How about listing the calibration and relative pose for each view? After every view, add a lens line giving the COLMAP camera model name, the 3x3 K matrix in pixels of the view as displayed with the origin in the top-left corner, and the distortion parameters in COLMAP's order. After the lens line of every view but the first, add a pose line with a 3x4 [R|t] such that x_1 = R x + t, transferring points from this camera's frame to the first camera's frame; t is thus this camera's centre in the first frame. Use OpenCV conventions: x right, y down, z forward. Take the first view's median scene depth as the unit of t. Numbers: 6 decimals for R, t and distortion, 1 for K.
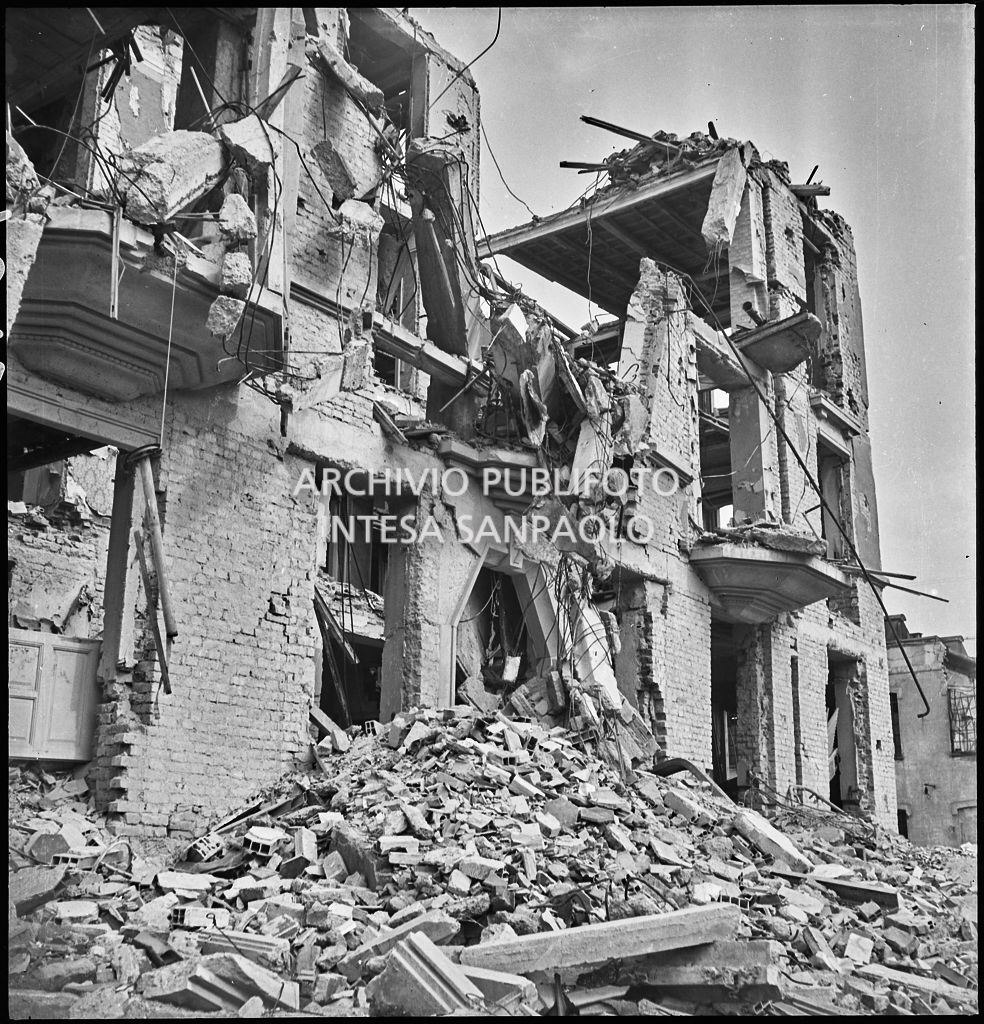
lens RADIAL K [[1311.7, 0, 491.5], [0, 1311.7, 504.6], [0, 0, 1]] dist [0.010556, 0.000000]
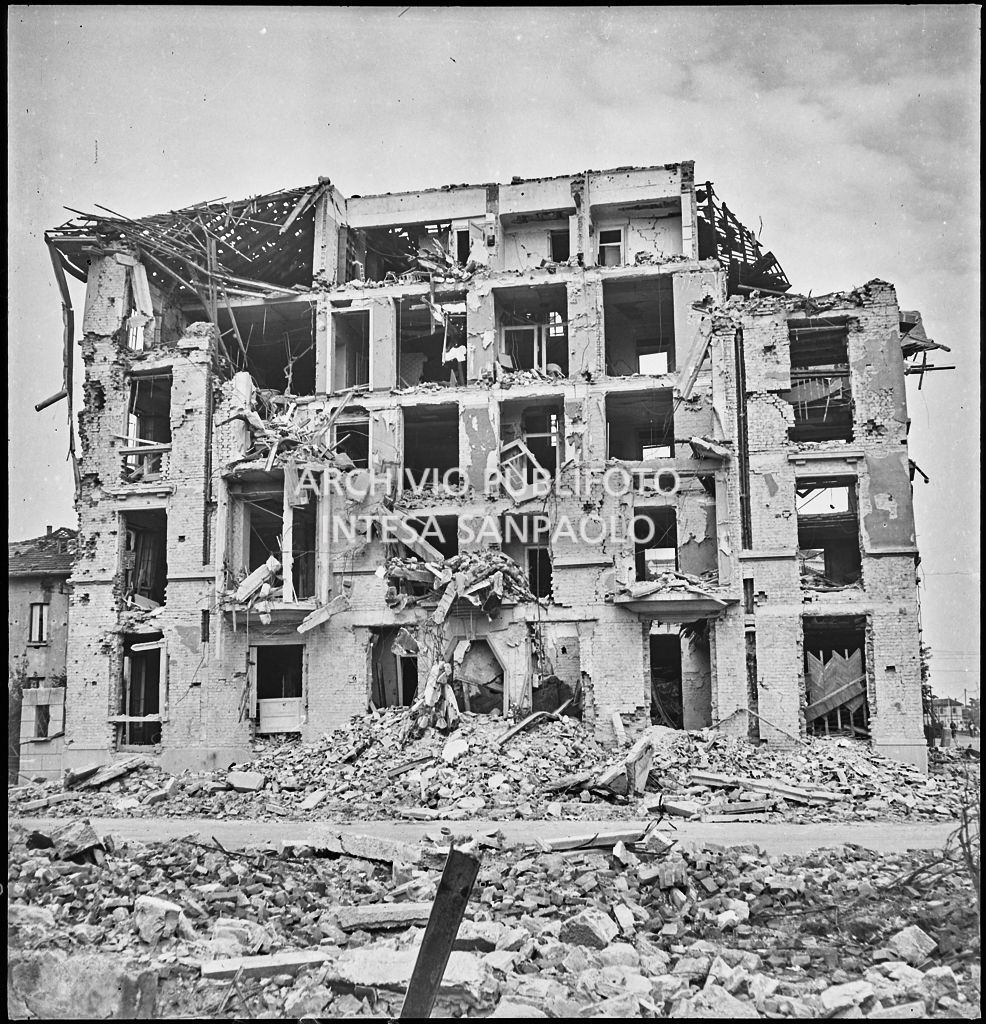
lens RADIAL K [[1311.7, 0, 491.4], [0, 1311.7, 515.8], [0, 0, 1]] dist [0.010556, 0.000000]
pose [[0.404229, -0.160214, -0.900517, 1.698696], [0.264712, 0.962898, -0.052488, -0.030896], [0.875515, -0.217160, 0.431642, -0.003475]]
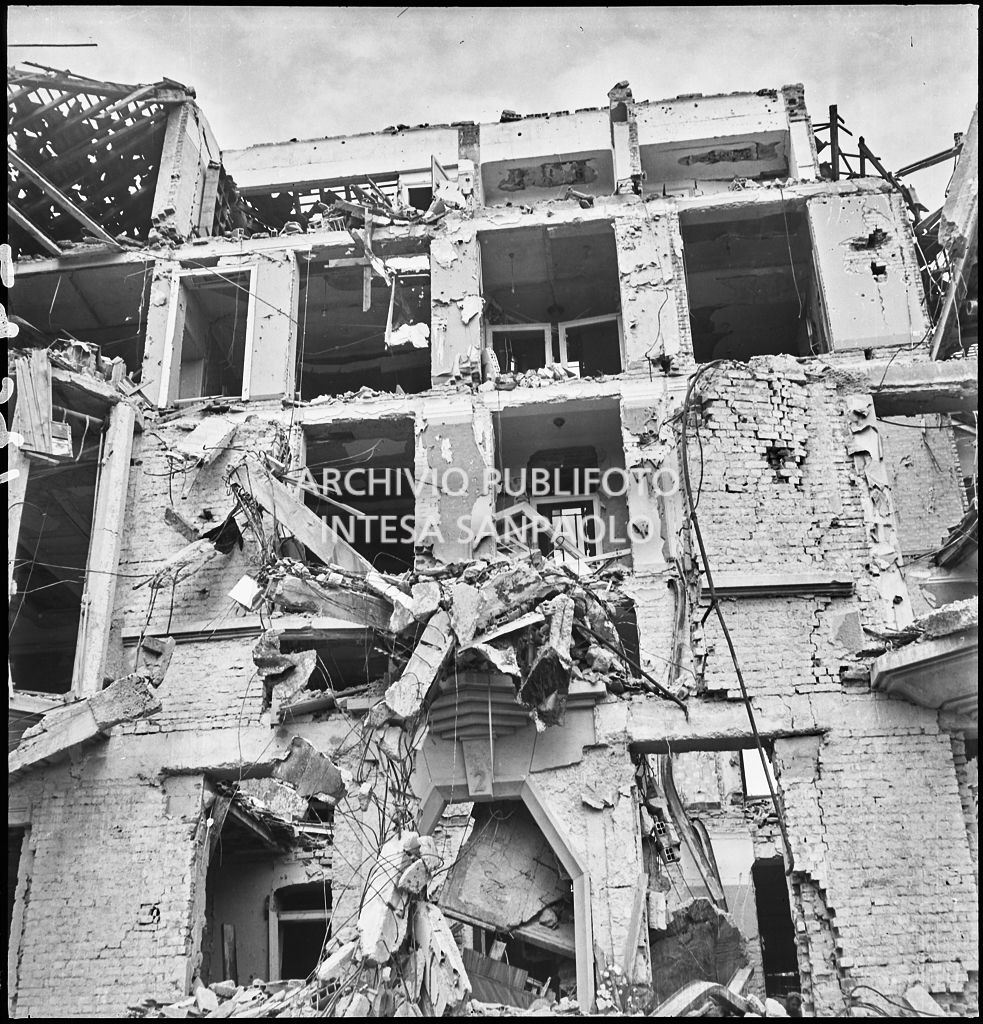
lens RADIAL K [[1311.7, 0, 488.6], [0, 1311.7, 512.3], [0, 0, 1]] dist [0.010556, 0.000000]
pose [[0.483871, -0.412843, -0.771640, 0.589755], [0.267219, 0.909324, -0.318942, 0.117487], [0.833344, -0.051870, 0.550315, 0.364087]]
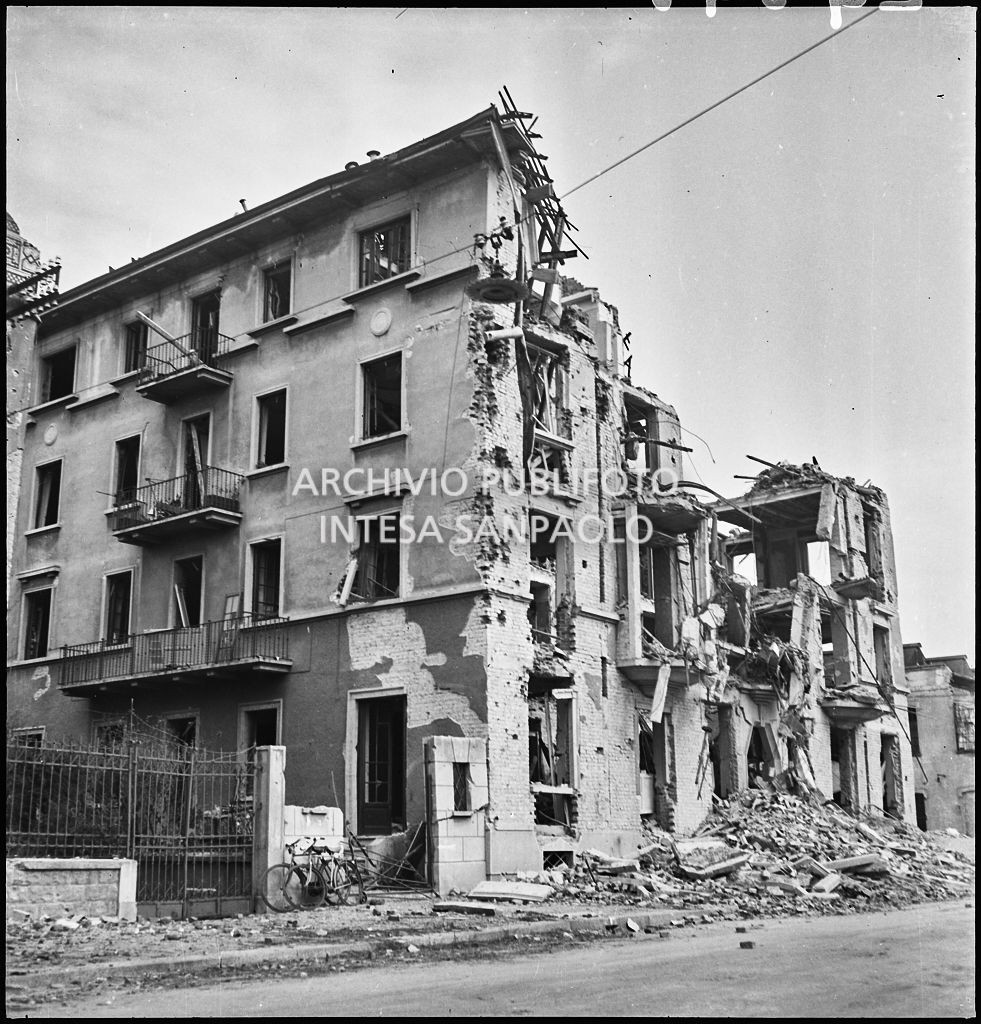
lens RADIAL K [[1311.7, 0, 490.4], [0, 1311.7, 519.6], [0, 0, 1]] dist [0.010556, 0.000000]
pose [[0.999684, -0.021577, -0.012881, -0.343599], [0.021960, 0.999299, 0.030322, -0.324668], [0.012218, -0.030596, 0.999457, -1.124838]]
